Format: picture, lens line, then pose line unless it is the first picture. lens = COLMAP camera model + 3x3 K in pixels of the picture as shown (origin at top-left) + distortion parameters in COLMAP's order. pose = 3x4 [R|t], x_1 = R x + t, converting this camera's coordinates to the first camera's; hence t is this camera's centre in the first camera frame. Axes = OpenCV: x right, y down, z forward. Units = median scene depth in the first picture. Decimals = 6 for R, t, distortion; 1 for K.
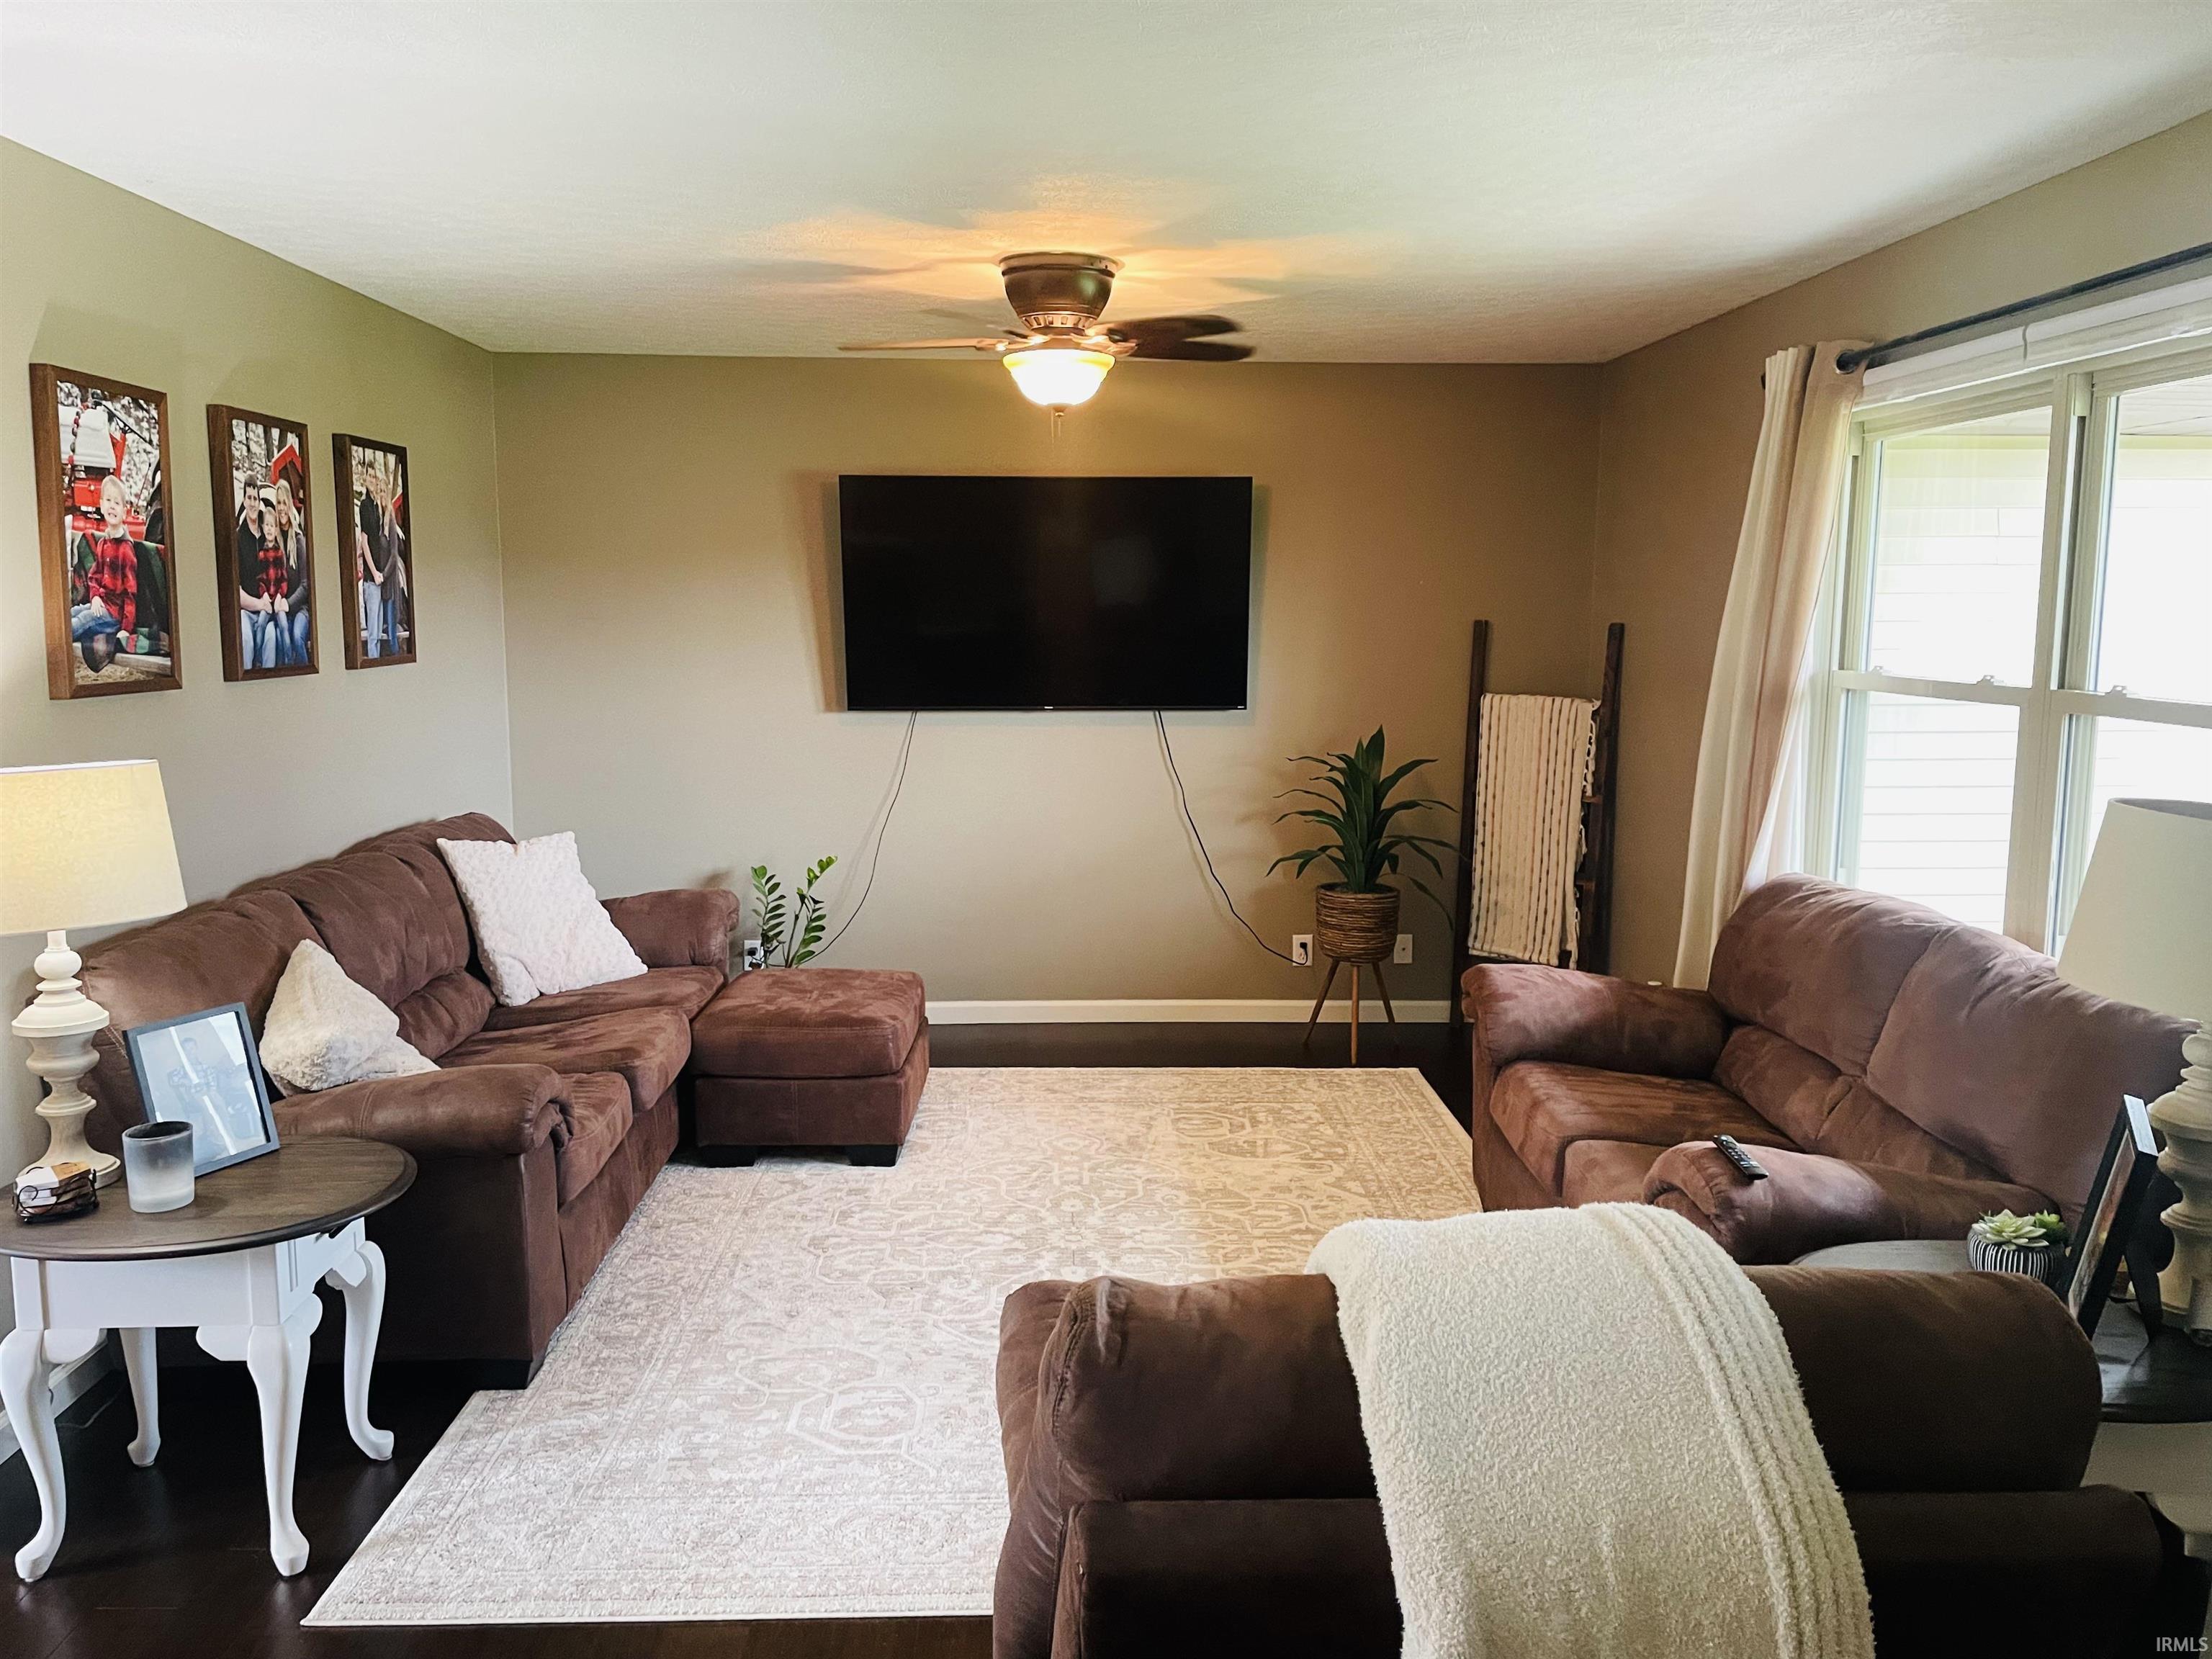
lens RADIAL K [[1649.9, 0, 1119.7], [0, 1649.9, 825.7], [0, 0, 1]] dist [0.081203, -0.107072]
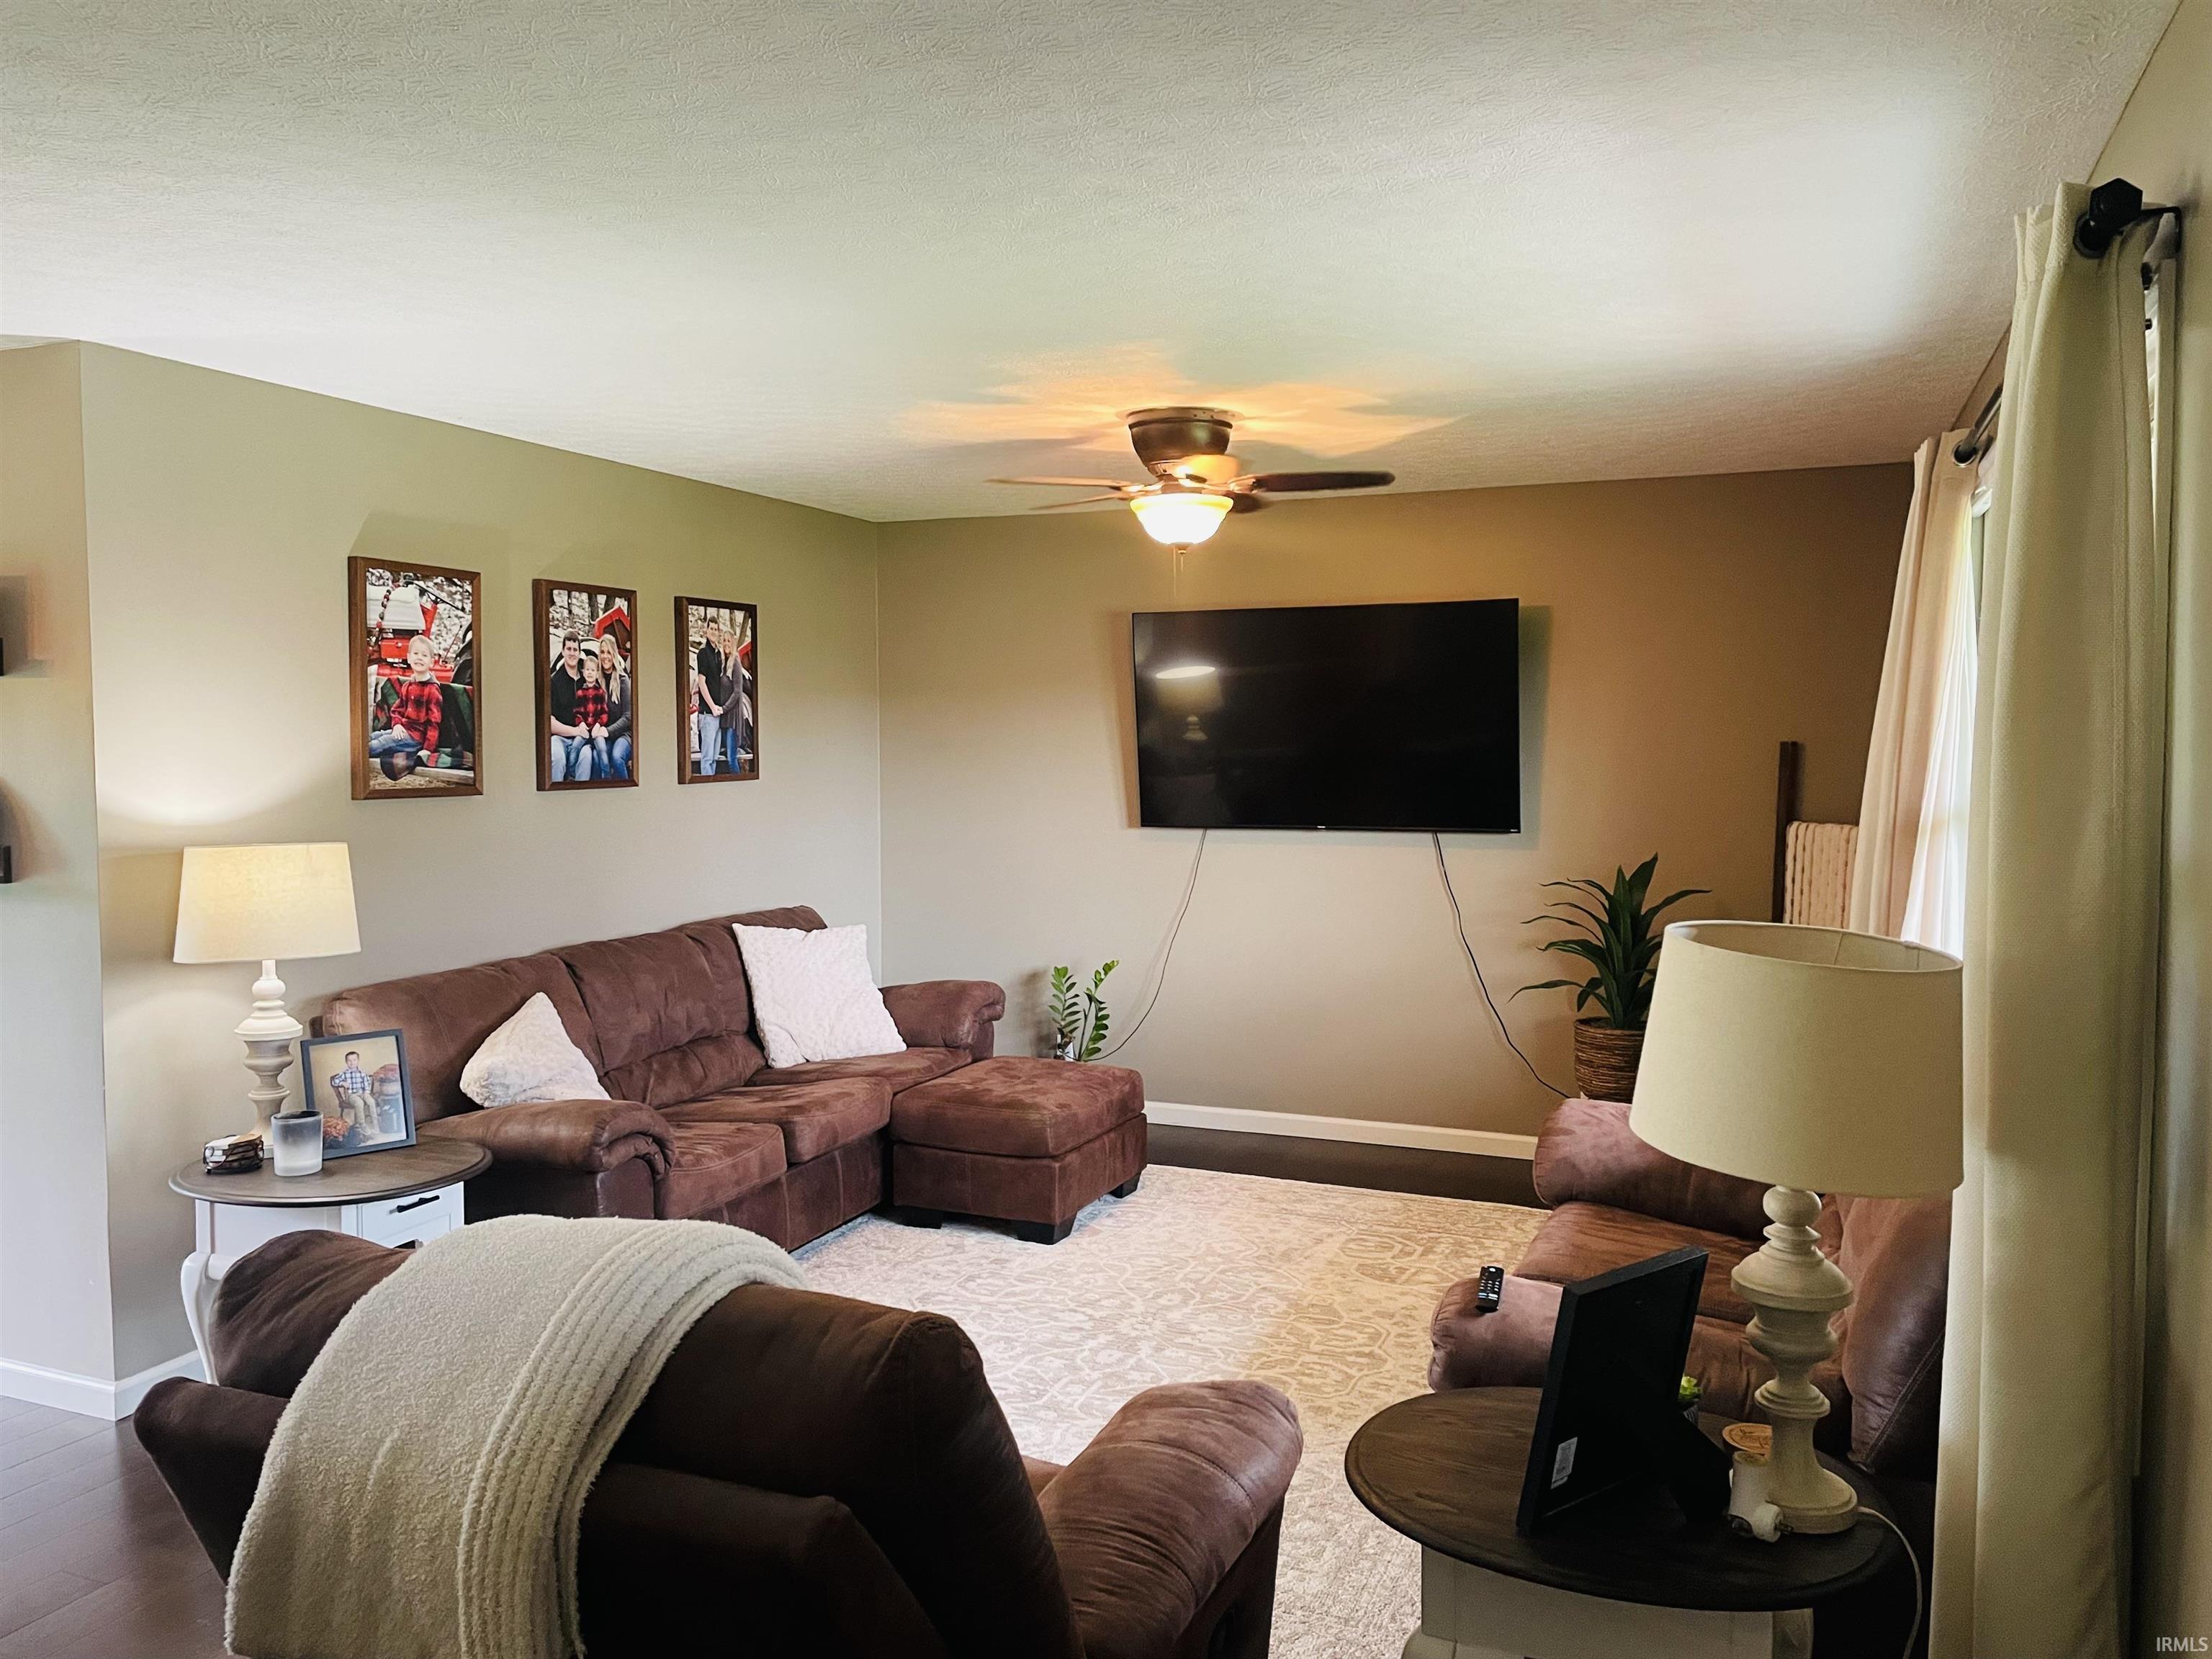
lens RADIAL K [[1649.9, 0, 1100.9], [0, 1649.9, 836.5], [0, 0, 1]] dist [0.081203, -0.107072]
pose [[0.912688, 0.020697, -0.408133, 0.343055], [-0.049768, 0.996912, -0.060741, 0.004647], [0.405616, 0.075749, 0.910900, 0.010769]]
